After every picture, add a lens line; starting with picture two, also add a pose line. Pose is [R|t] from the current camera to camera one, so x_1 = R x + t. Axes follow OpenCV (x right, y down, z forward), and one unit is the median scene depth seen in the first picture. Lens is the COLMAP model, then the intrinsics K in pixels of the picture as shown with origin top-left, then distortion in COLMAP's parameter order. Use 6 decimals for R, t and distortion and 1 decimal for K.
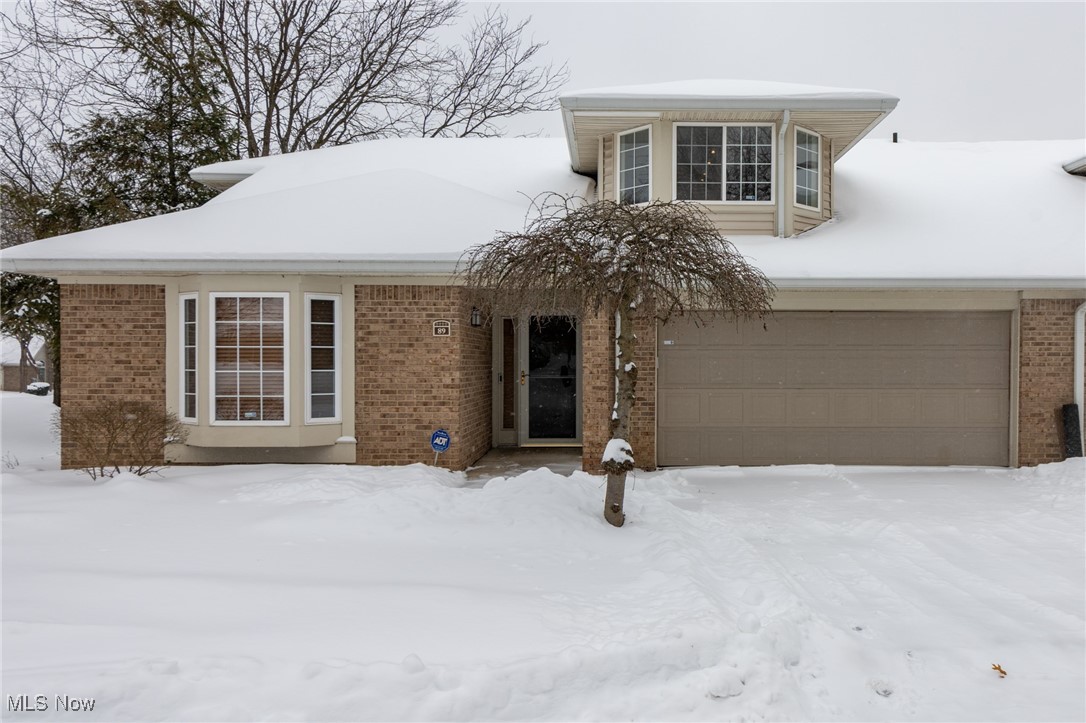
lens RADIAL K [[703.2, 0, 543.0], [0, 703.2, 361.5], [0, 0, 1]] dist [0.006980, -0.000050]
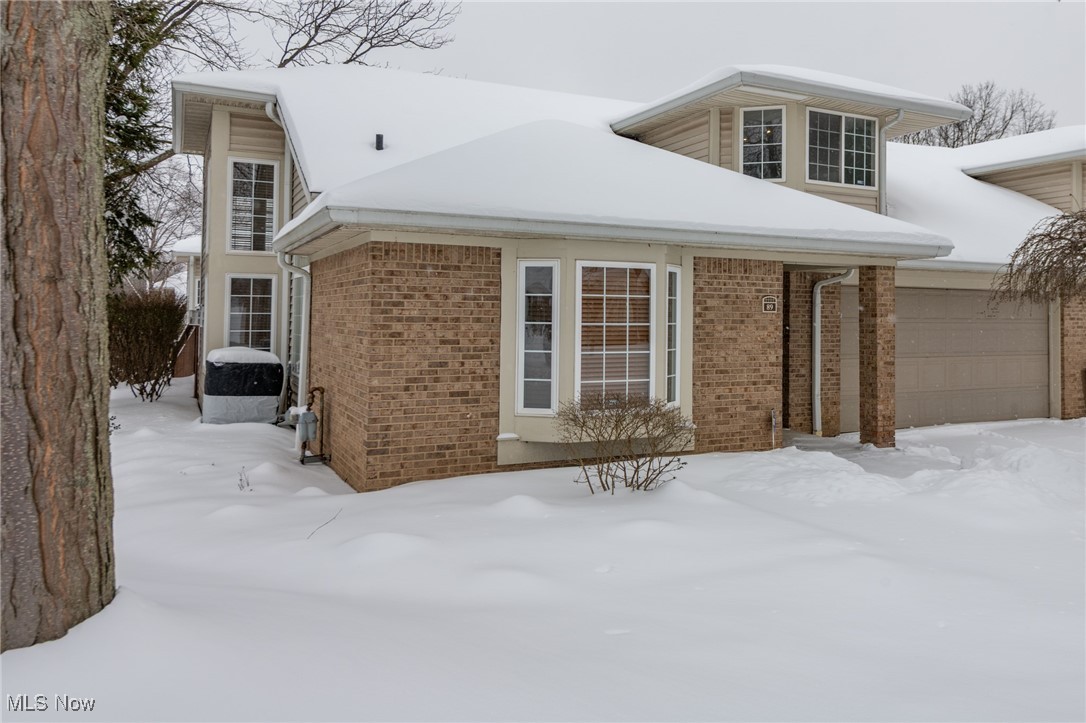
lens RADIAL K [[755.3, 0, 542.3], [0, 755.3, 281.6], [0, 0, 1]] dist [0.003422, -0.001247]
pose [[0.913710, 0.023641, 0.405679, -0.849569], [-0.006107, 0.998992, -0.044462, -0.030233], [-0.406322, 0.038148, 0.912933, 0.174269]]
